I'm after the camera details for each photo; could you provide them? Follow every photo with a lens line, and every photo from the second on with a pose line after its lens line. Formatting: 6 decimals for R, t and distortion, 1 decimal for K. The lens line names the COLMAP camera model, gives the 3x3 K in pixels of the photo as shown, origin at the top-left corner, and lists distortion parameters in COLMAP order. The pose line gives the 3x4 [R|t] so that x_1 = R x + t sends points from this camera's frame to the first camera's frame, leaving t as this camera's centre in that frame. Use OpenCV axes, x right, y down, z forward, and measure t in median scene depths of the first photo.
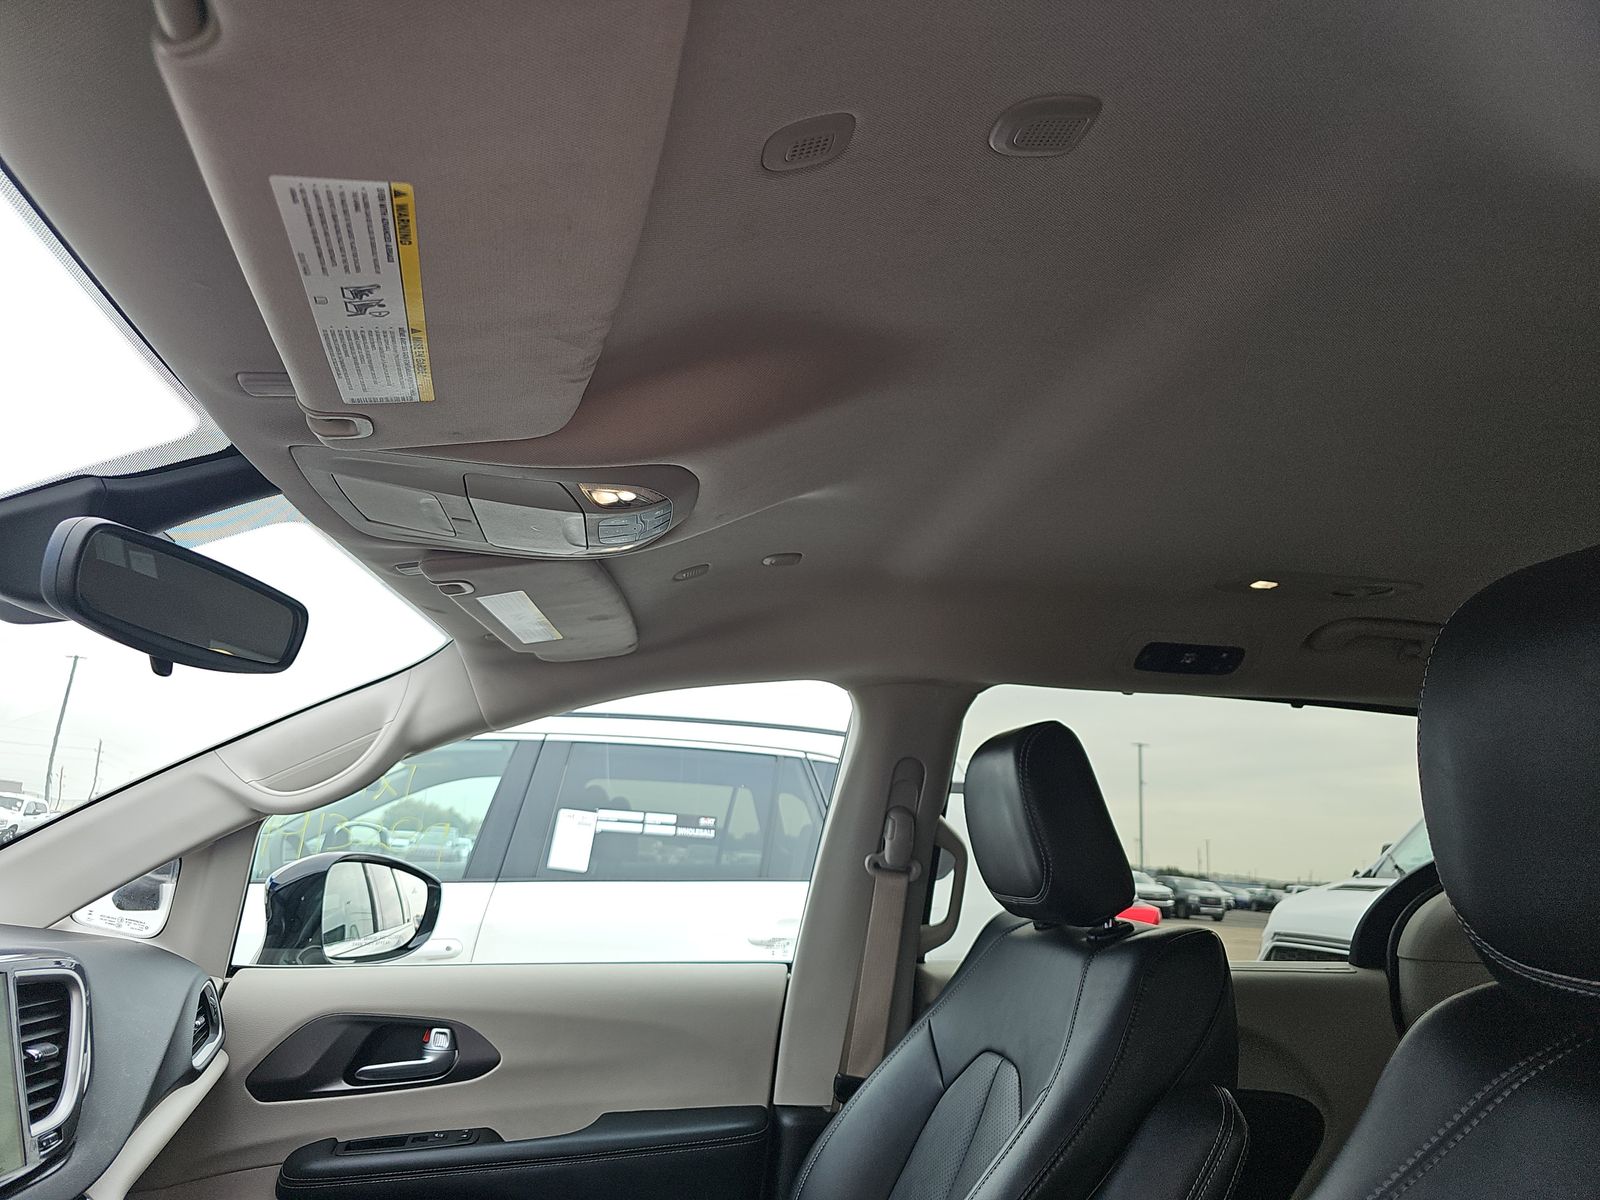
lens RADIAL K [[1026.1, 0, 799.9], [0, 1026.1, 600.8], [0, 0, 1]] dist [0.042815, -0.044022]
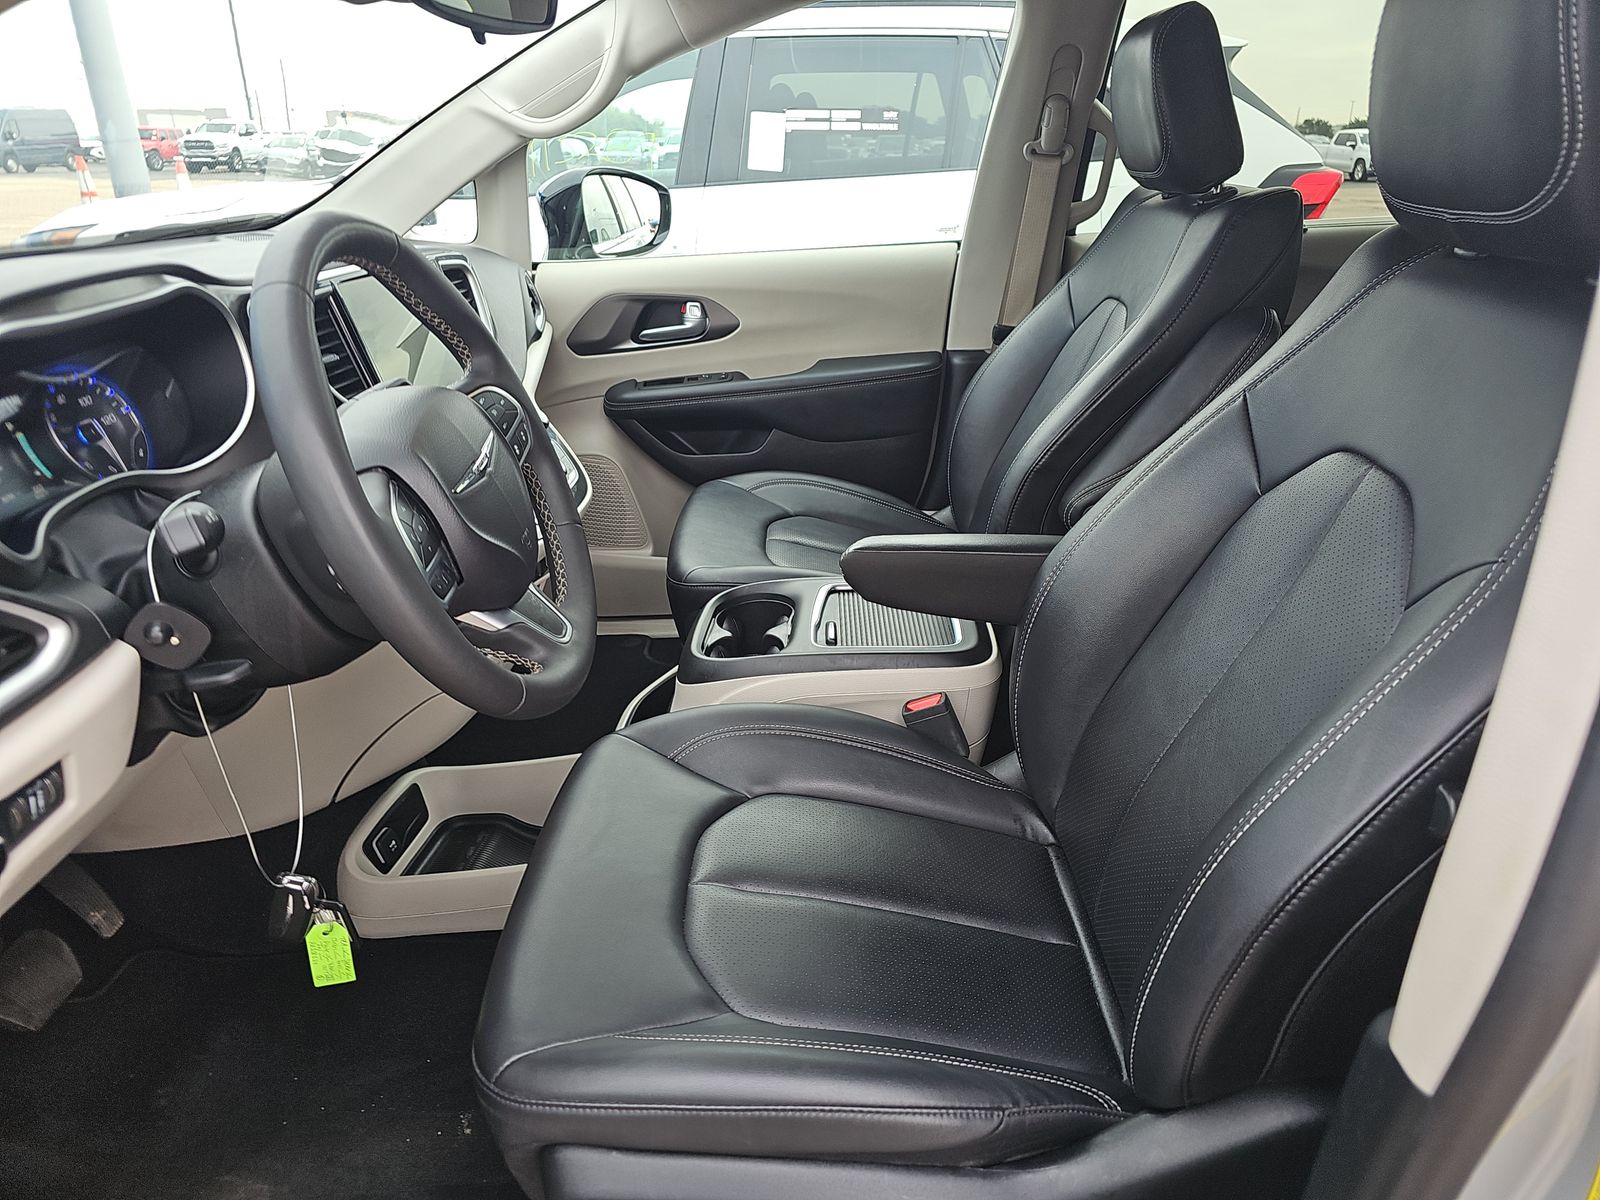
lens RADIAL K [[1026.1, 0, 799.9], [0, 1026.1, 600.8], [0, 0, 1]] dist [0.042815, -0.044022]
pose [[0.982756, 0.014963, -0.184303, 0.036948], [0.100931, 0.791736, 0.602468, -0.065559], [0.154934, -0.610681, 0.776572, -0.235901]]
